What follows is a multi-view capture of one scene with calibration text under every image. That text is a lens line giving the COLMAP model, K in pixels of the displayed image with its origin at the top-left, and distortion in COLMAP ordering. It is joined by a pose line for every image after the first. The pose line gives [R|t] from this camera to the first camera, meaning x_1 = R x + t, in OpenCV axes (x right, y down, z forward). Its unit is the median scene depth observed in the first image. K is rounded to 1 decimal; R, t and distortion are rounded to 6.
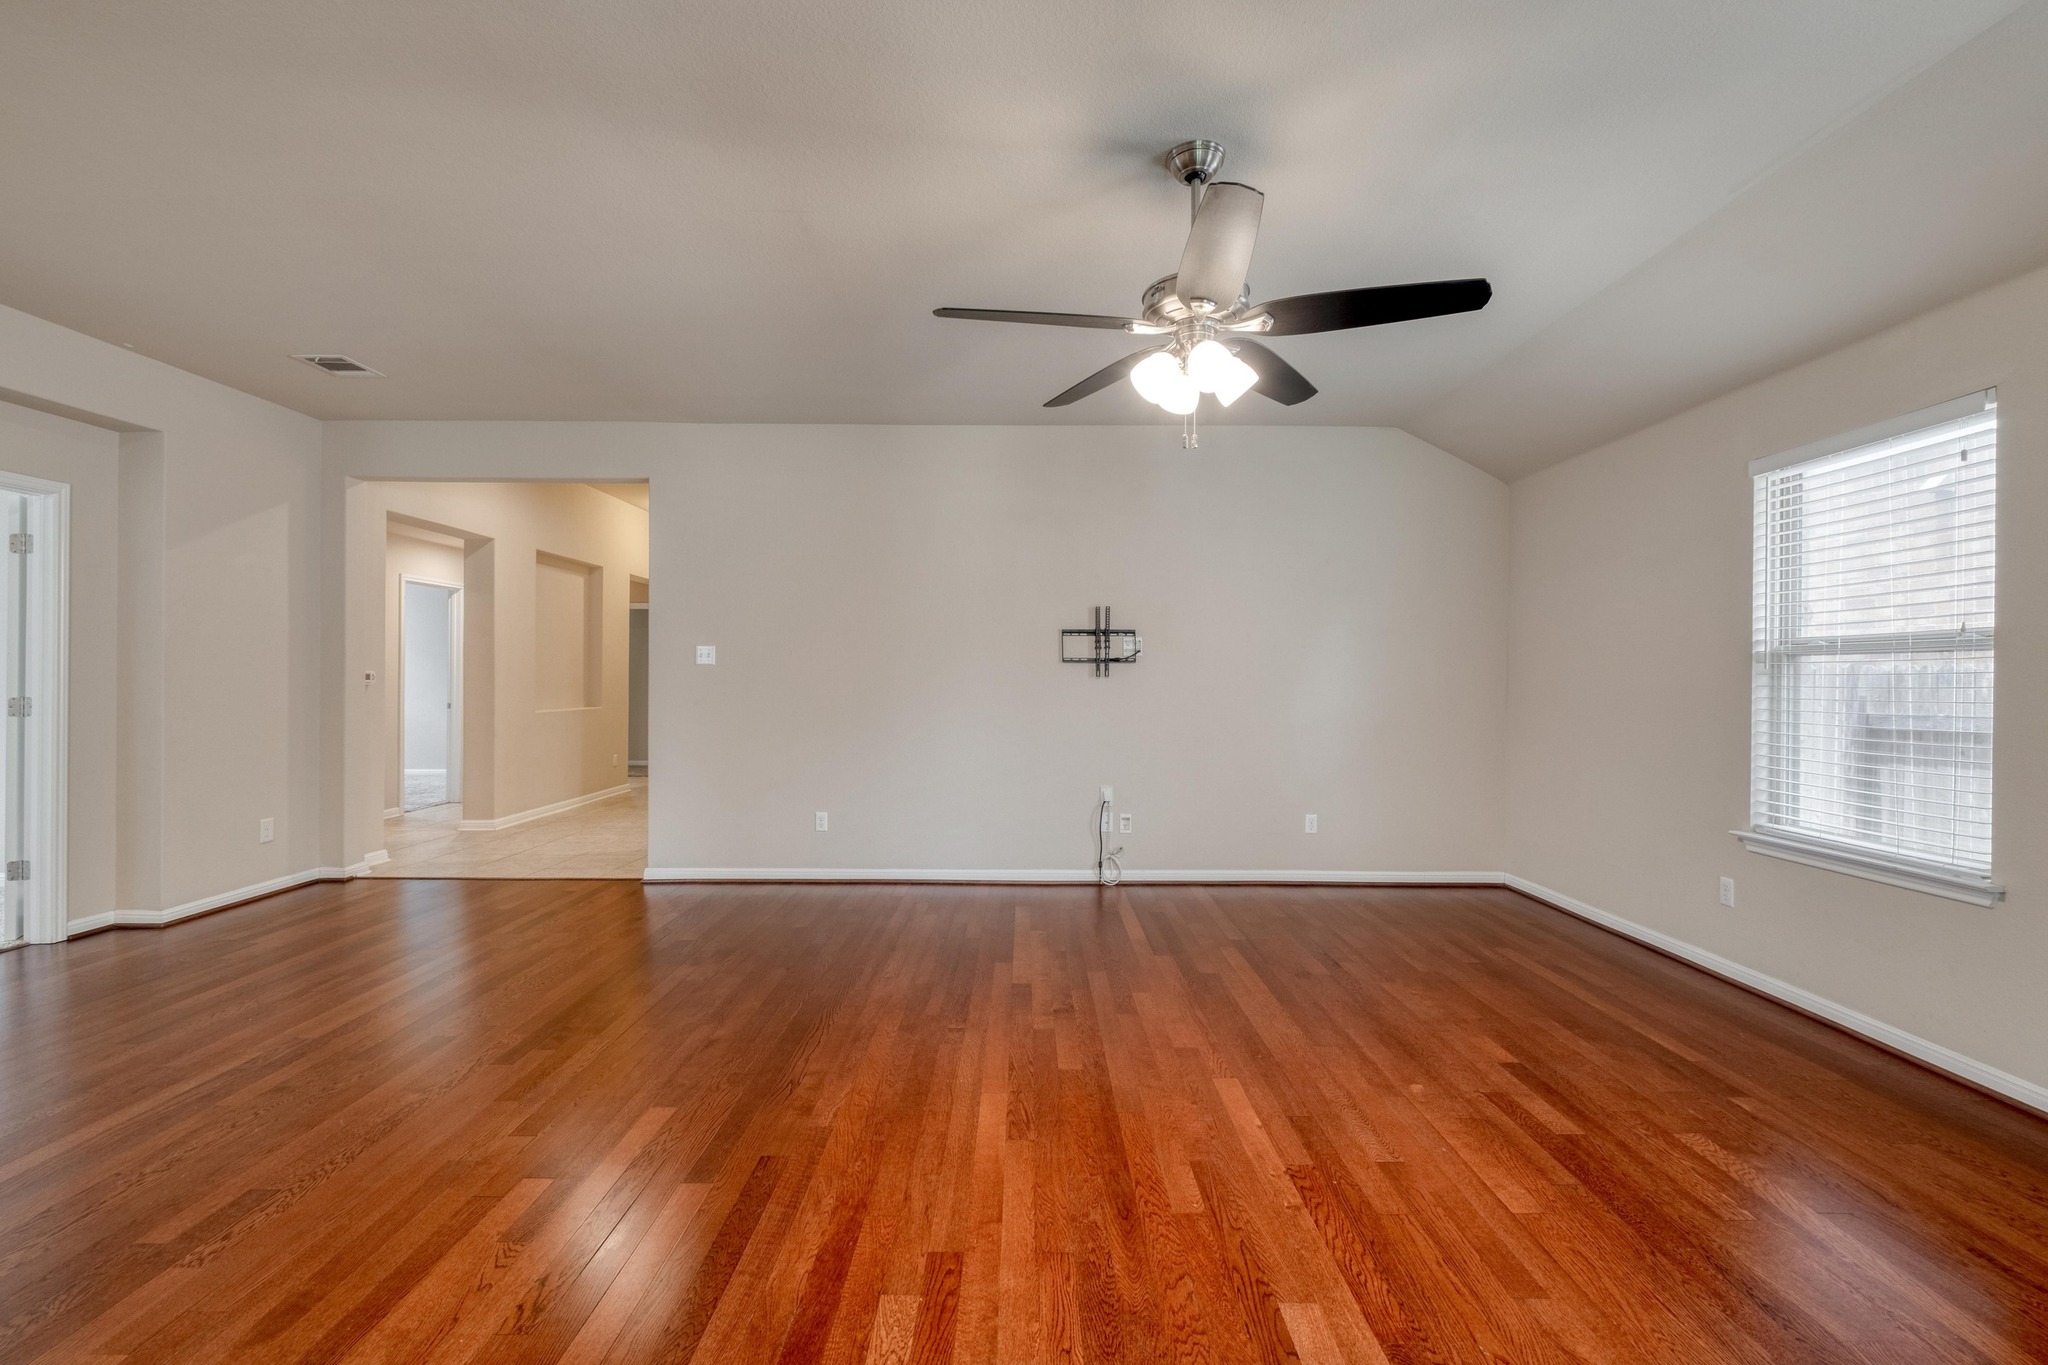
lens RADIAL K [[882.2, 0, 1028.5], [0, 882.2, 674.8], [0, 0, 1]] dist [0.006501, -0.004289]
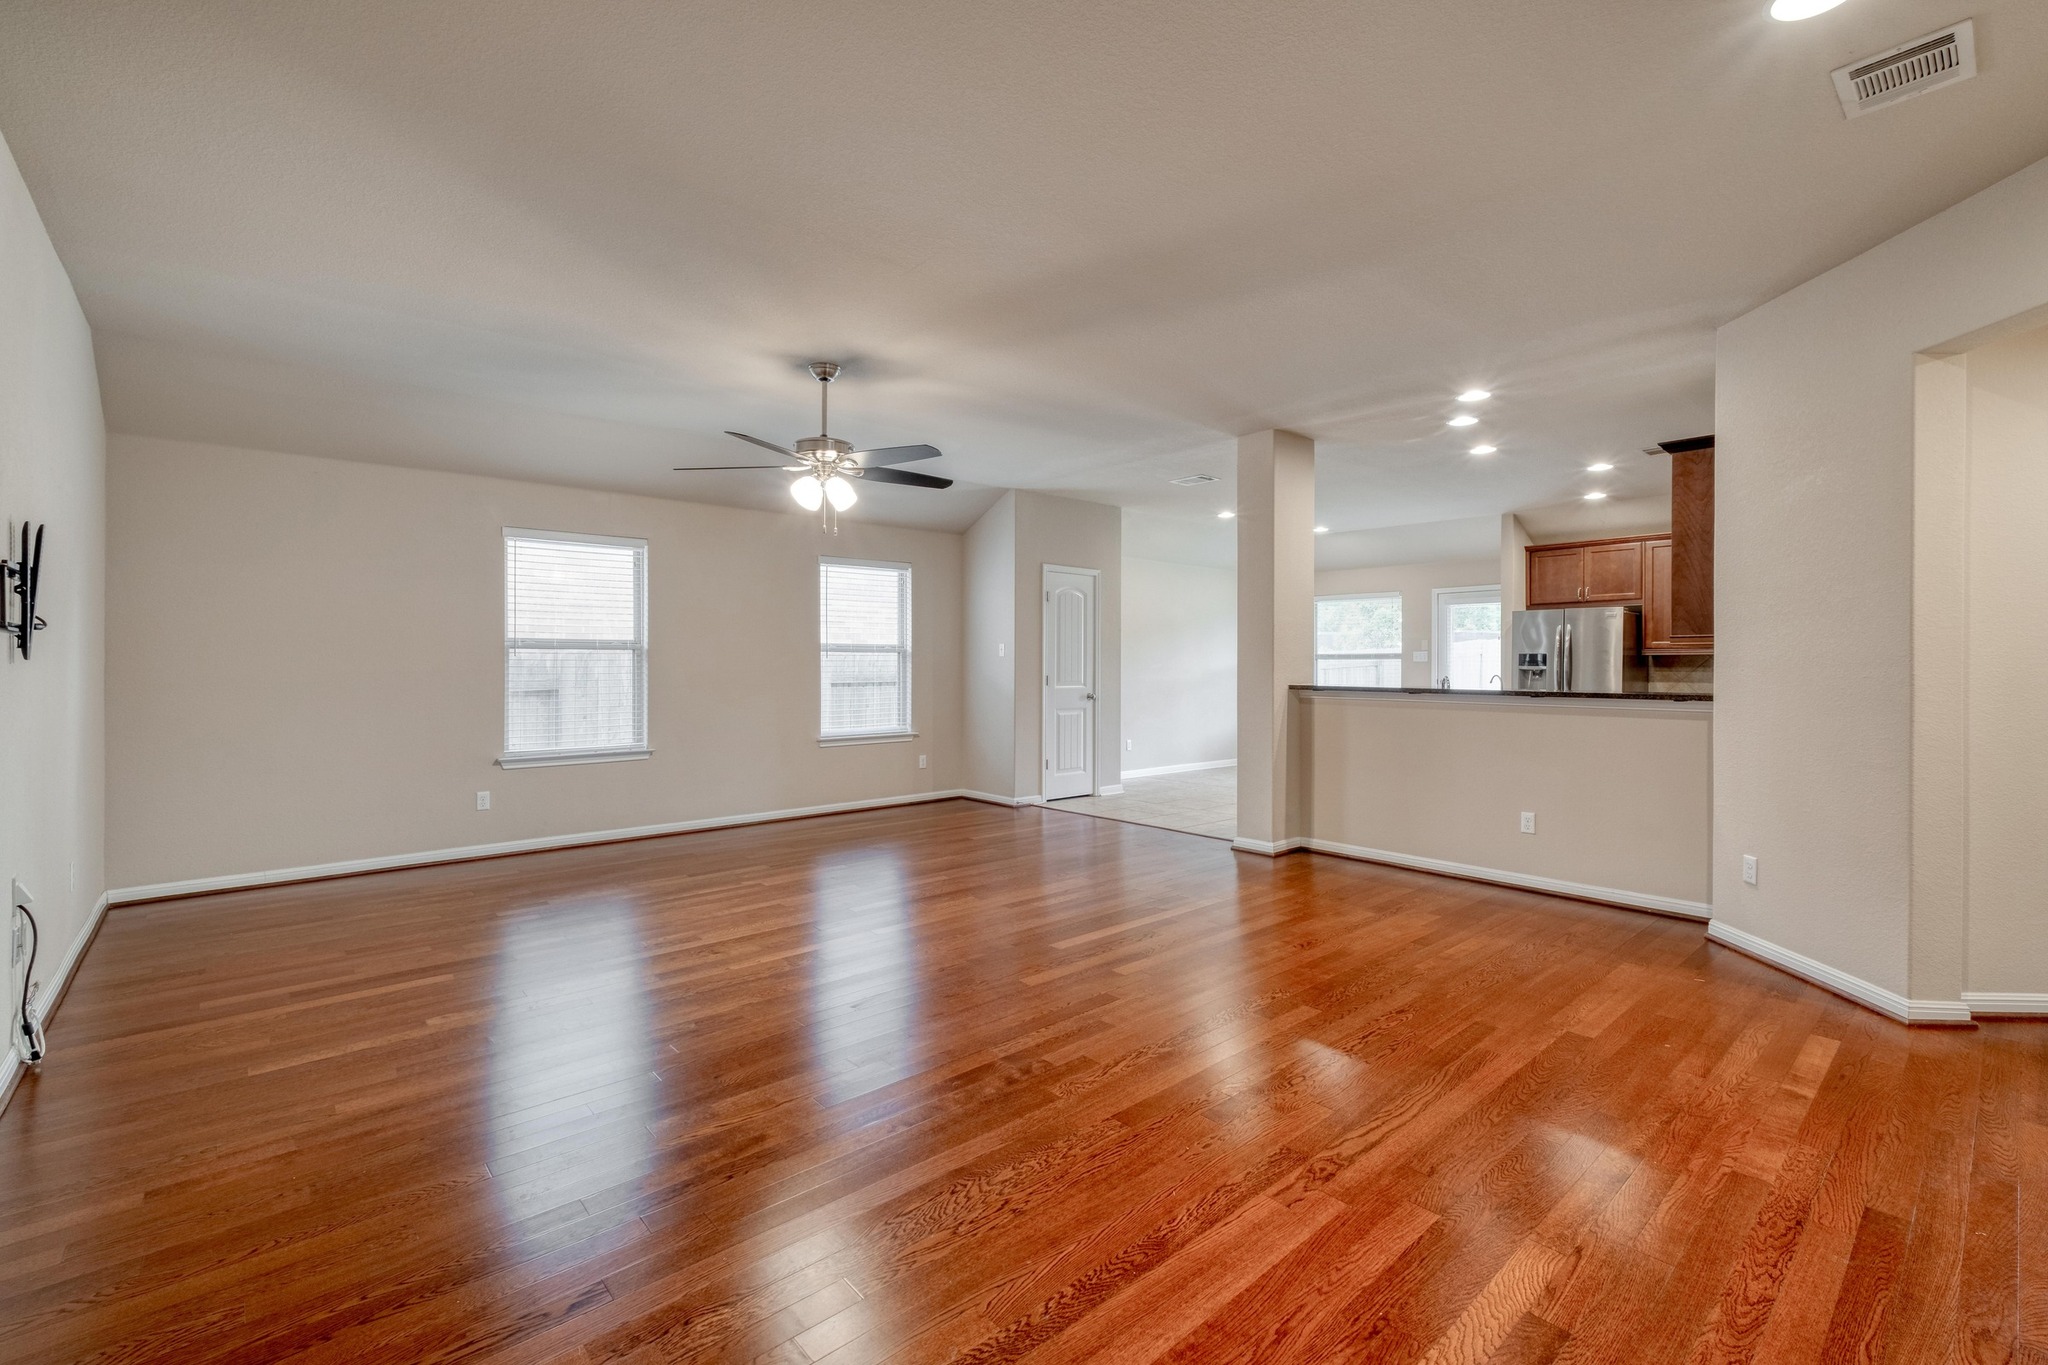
lens RADIAL K [[882.2, 0, 1022.6], [0, 882.2, 670.4], [0, 0, 1]] dist [0.006501, -0.004289]
pose [[-0.659959, -0.009069, 0.751247, -0.985321], [-0.005635, 0.999959, 0.007121, 0.001634], [-0.751281, 0.000467, -0.659982, 1.315112]]
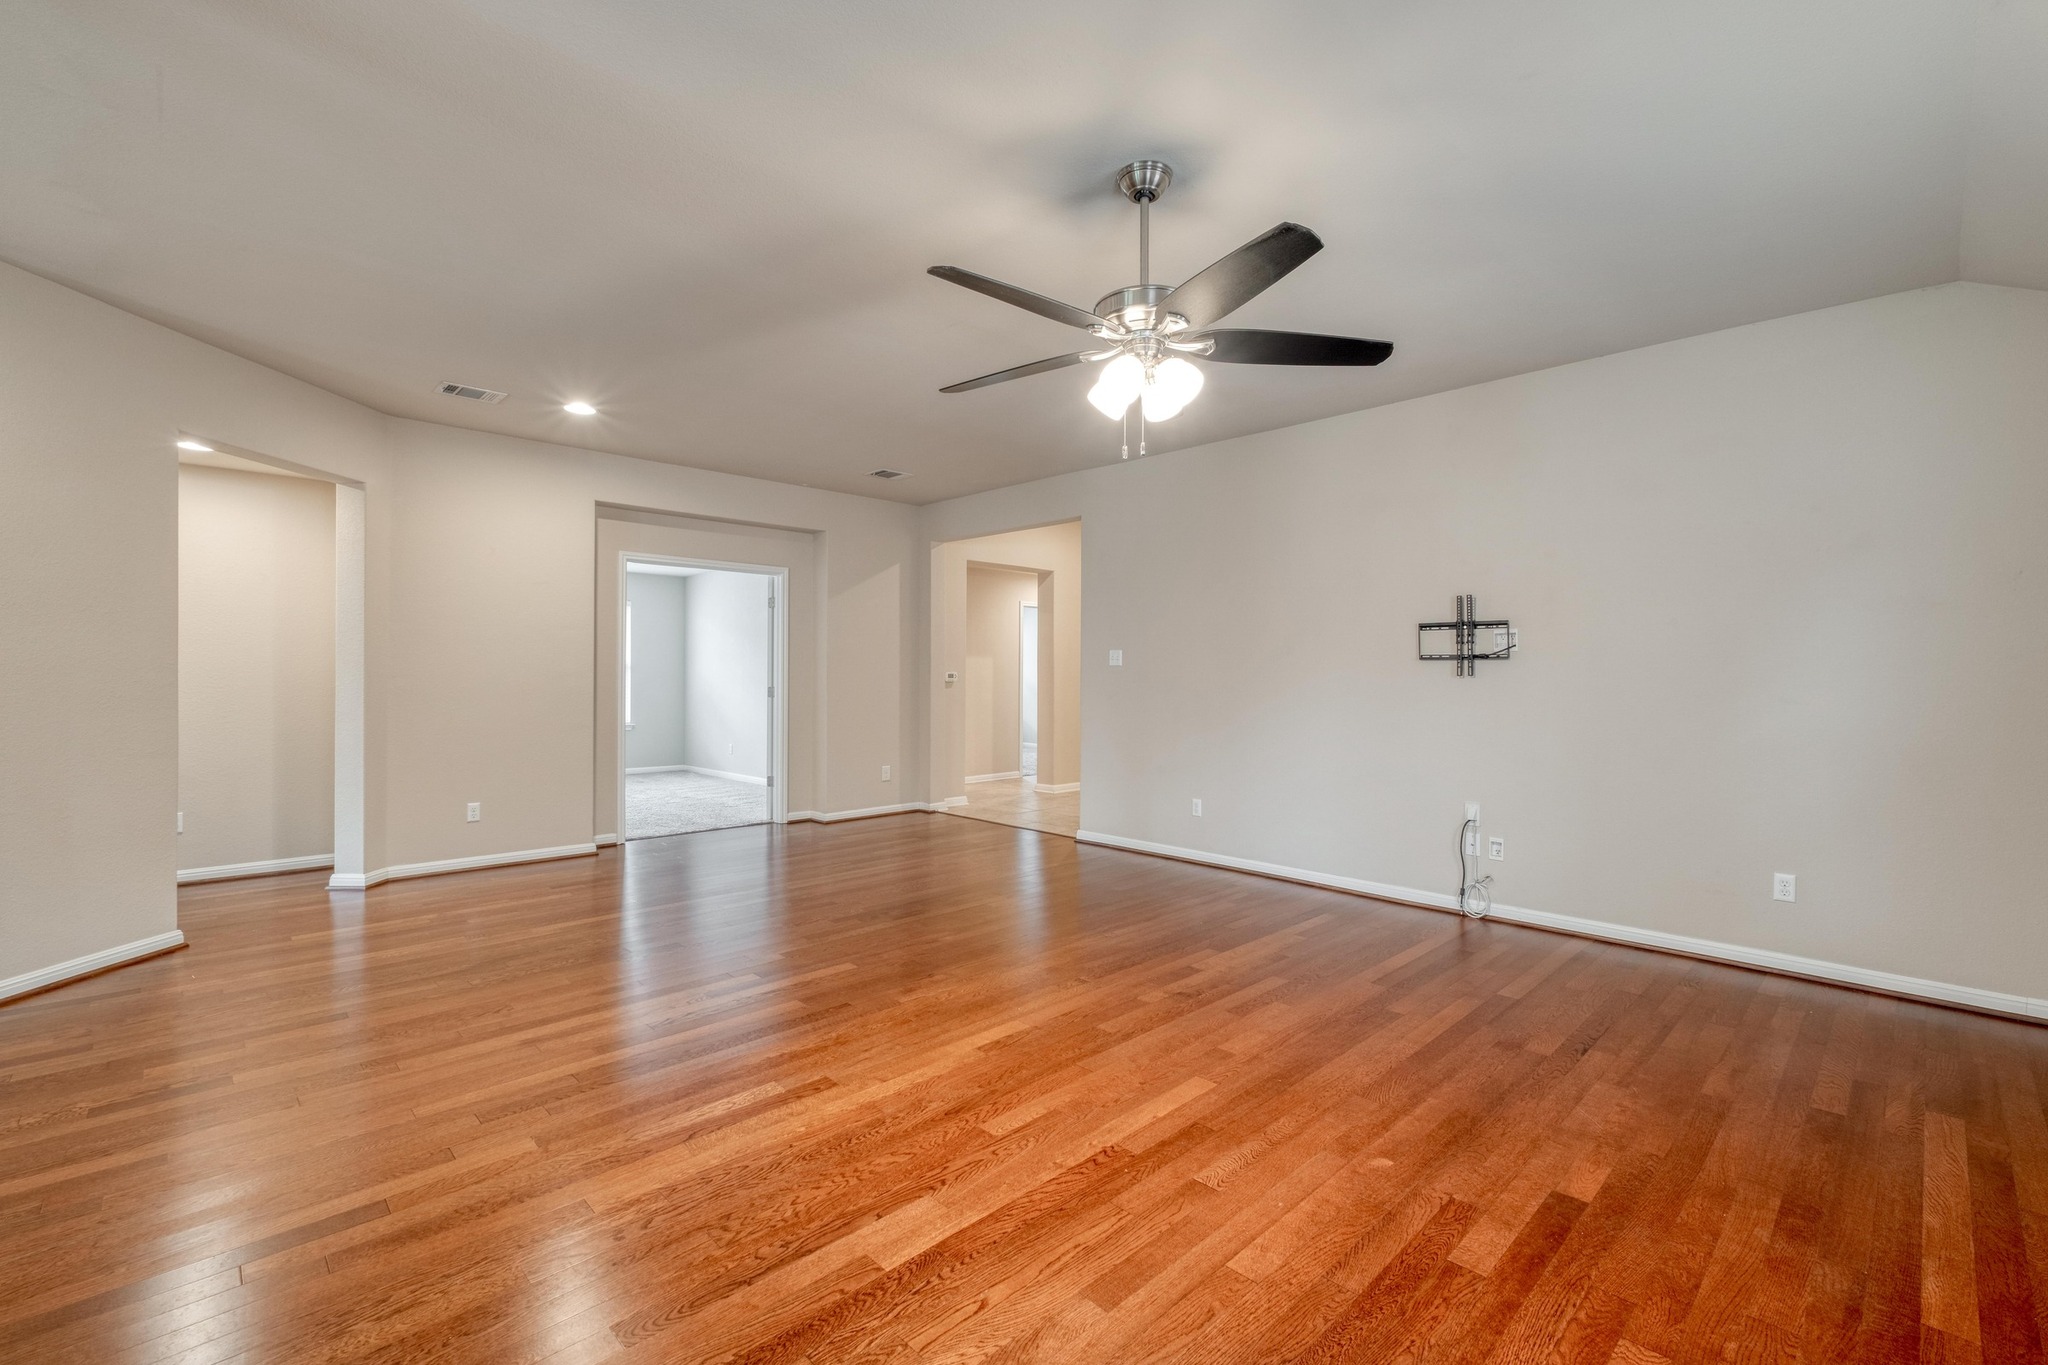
lens RADIAL K [[882.2, 0, 1029.3], [0, 882.2, 672.4], [0, 0, 1]] dist [0.006501, -0.004289]
pose [[0.695648, -0.002353, -0.718379, 0.595270], [-0.000279, 0.999994, -0.003546, 0.002845], [0.718383, 0.002667, 0.695643, 0.125700]]
